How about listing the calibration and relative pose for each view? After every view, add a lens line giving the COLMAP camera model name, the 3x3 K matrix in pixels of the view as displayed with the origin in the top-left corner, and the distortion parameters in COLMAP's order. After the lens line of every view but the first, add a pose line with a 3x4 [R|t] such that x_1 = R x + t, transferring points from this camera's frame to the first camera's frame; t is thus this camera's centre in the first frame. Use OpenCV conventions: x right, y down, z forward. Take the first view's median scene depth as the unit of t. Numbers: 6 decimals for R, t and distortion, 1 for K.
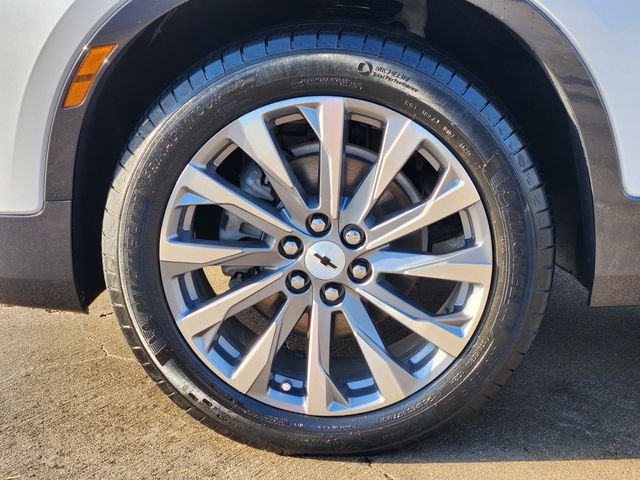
lens RADIAL K [[1320.9, 0, 320.0], [0, 1320.9, 240.0], [0, 0, 1]] dist [-0.005722, 0.547251]
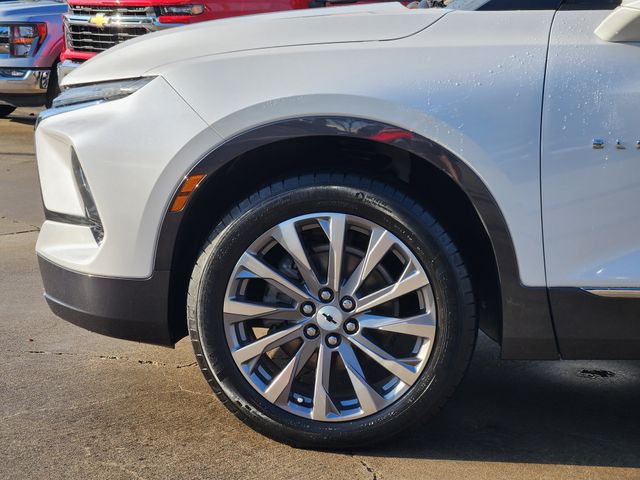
lens RADIAL K [[1320.9, 0, 320.0], [0, 1320.9, 240.0], [0, 0, 1]] dist [-0.005722, 0.547251]
pose [[0.997471, 0.051097, -0.049402, 0.065026], [-0.056343, 0.992180, -0.111375, 0.097817], [0.043325, 0.113877, 0.992550, -0.551956]]
